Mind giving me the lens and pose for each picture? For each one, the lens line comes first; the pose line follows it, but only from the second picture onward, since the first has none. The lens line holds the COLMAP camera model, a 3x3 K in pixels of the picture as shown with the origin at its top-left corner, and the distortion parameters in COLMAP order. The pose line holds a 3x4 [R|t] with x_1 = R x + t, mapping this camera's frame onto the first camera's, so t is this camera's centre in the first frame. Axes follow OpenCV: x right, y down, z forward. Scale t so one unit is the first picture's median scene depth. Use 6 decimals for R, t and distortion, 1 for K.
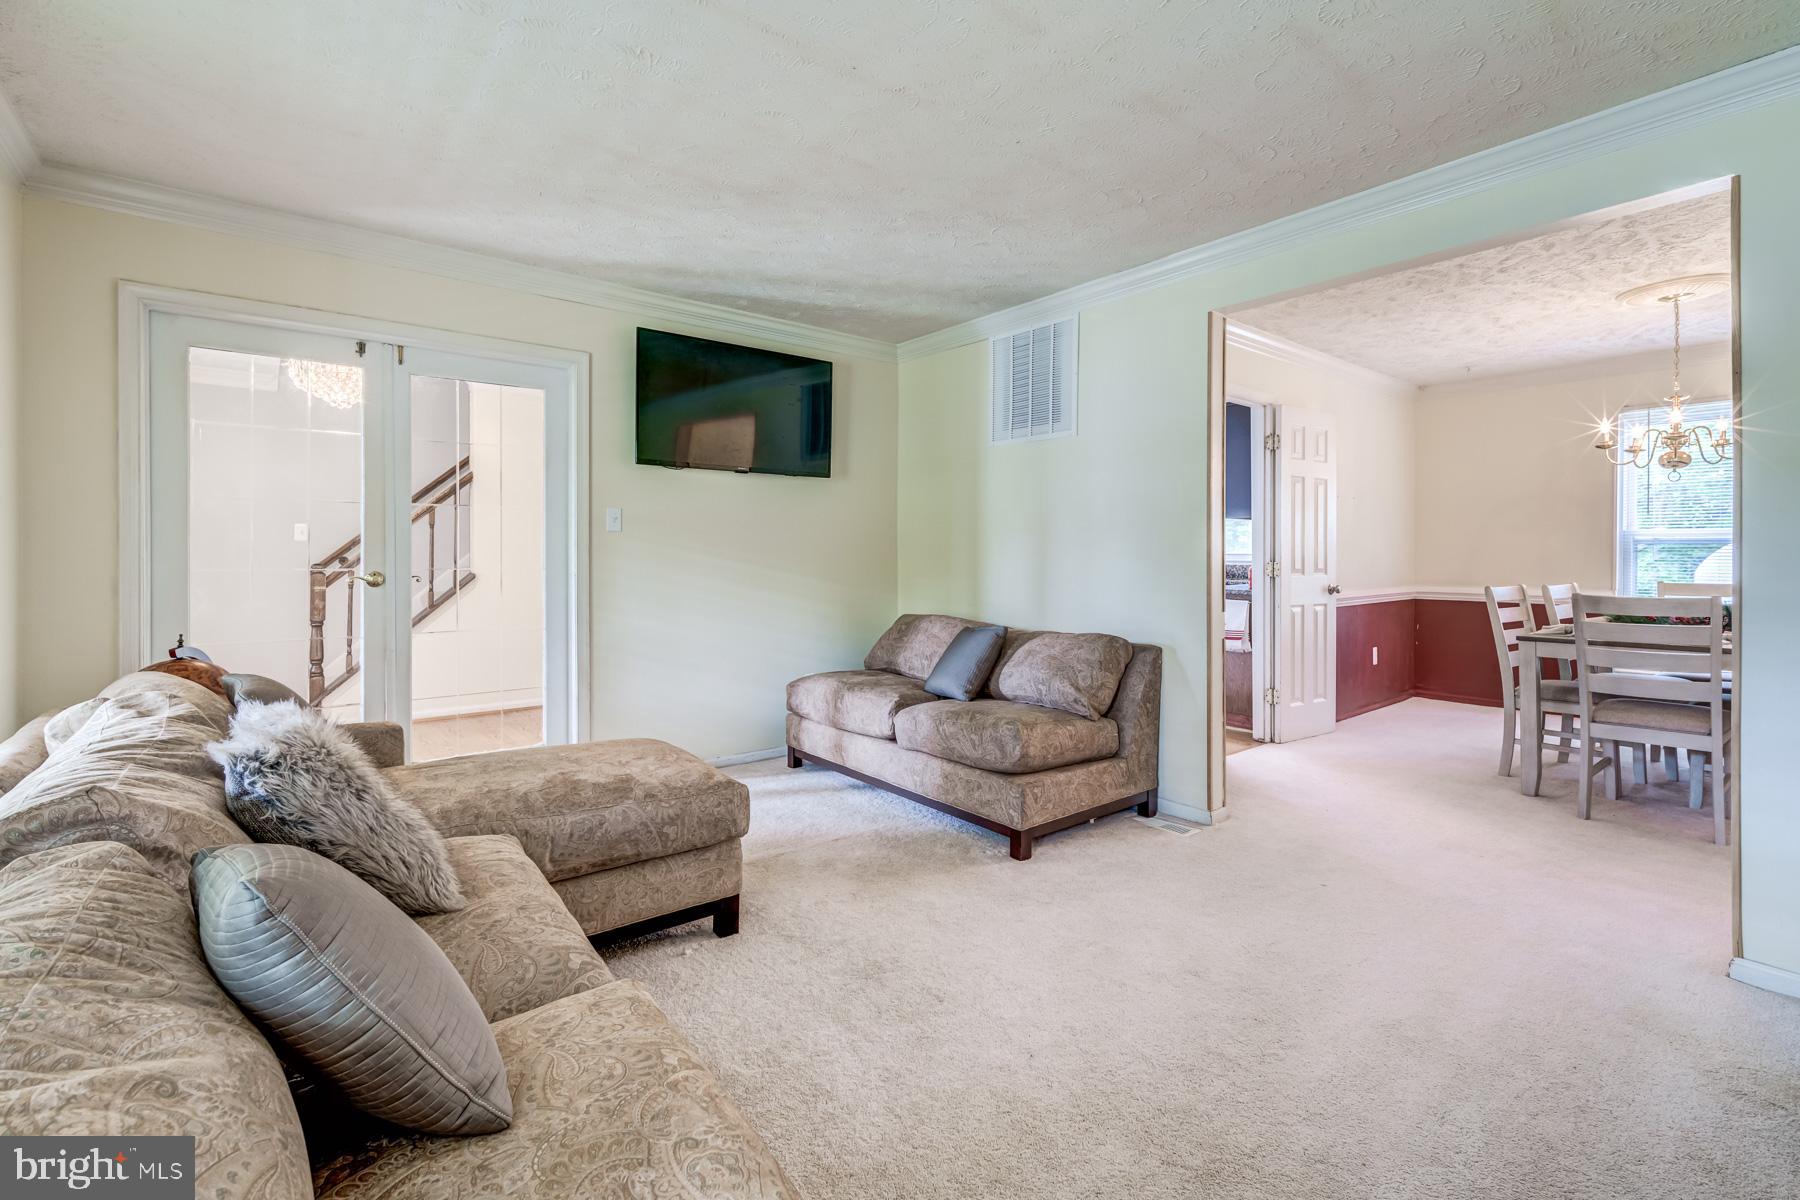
lens RADIAL K [[795.2, 0, 899.2], [0, 795.2, 555.6], [0, 0, 1]] dist [0.002159, 0.000019]
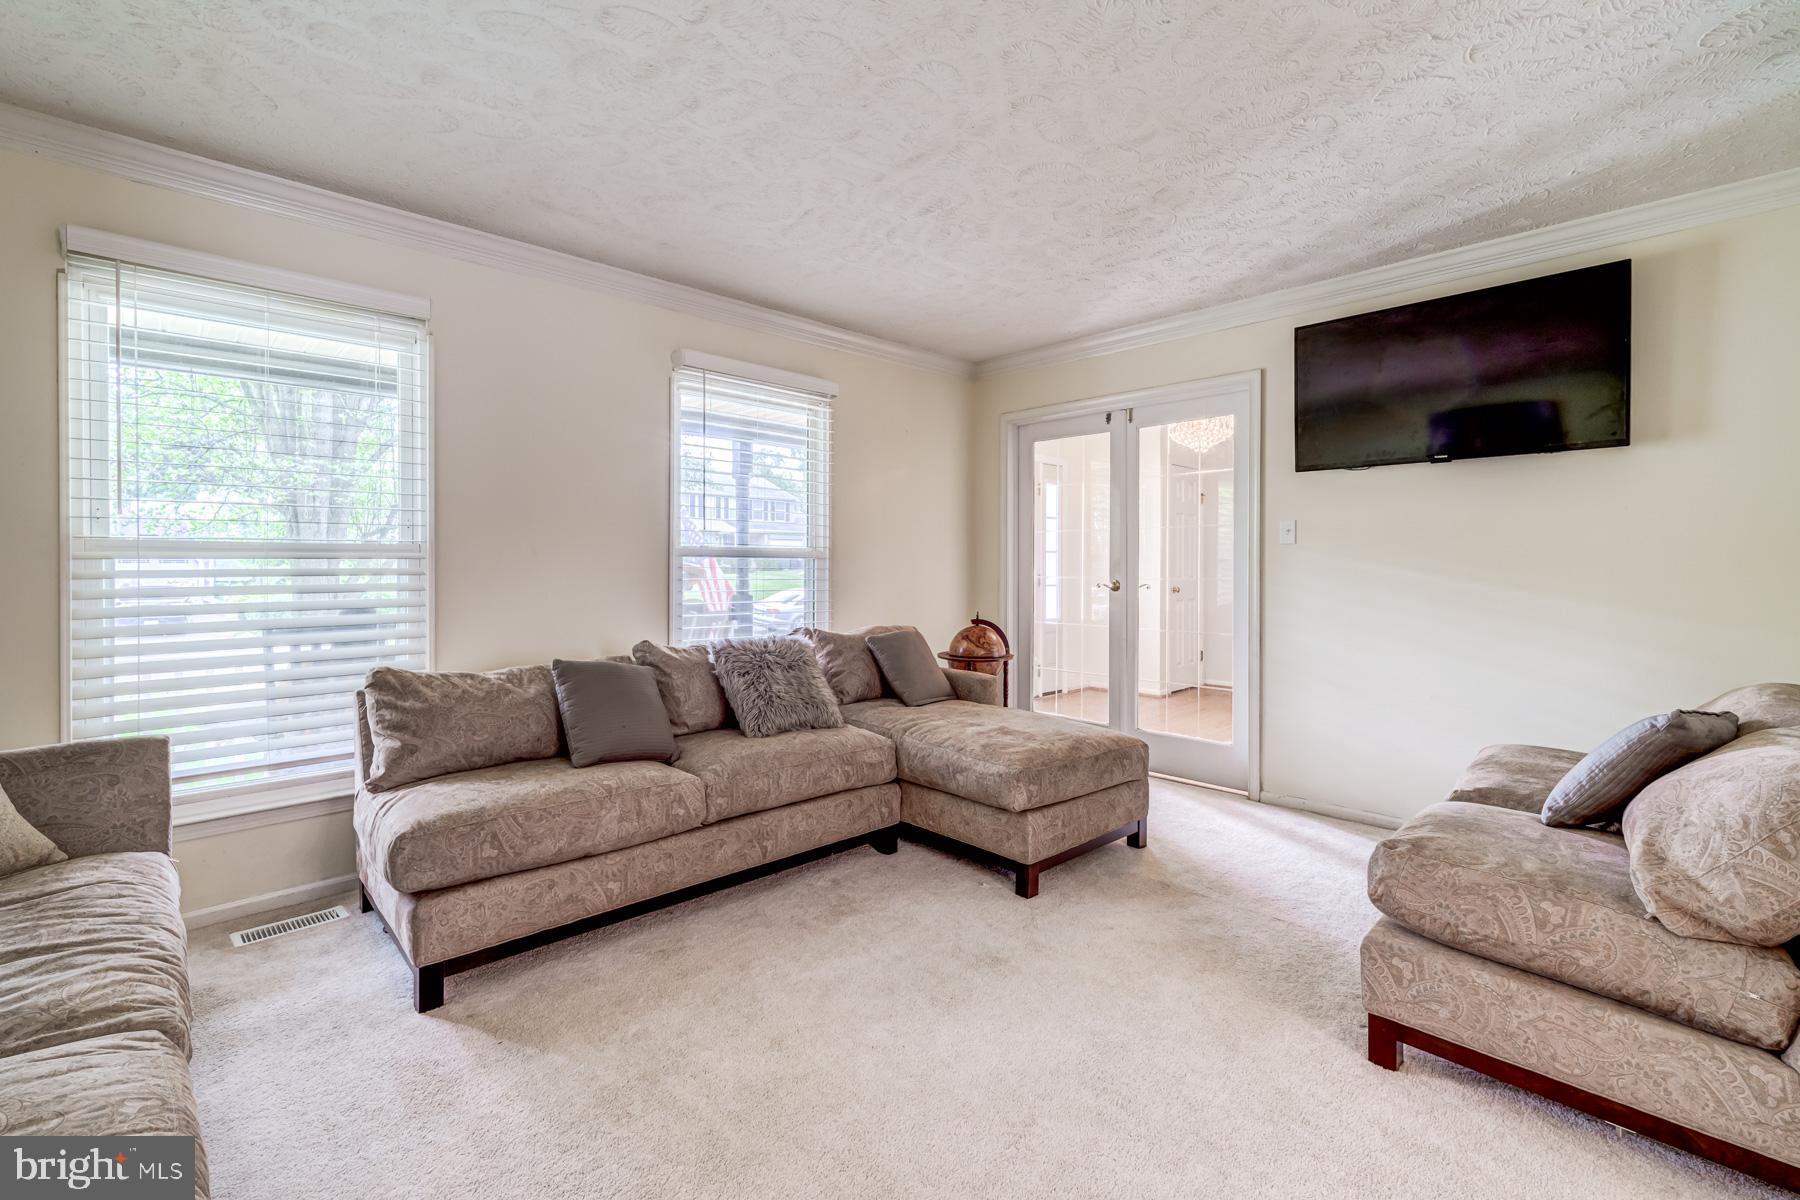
lens RADIAL K [[795.2, 0, 898.2], [0, 795.2, 566.7], [0, 0, 1]] dist [0.002159, 0.000019]
pose [[0.088928, -0.001808, -0.996036, 0.661314], [-0.006419, 0.999977, -0.002388, 0.002901], [0.996017, 0.006606, 0.088914, 0.516692]]
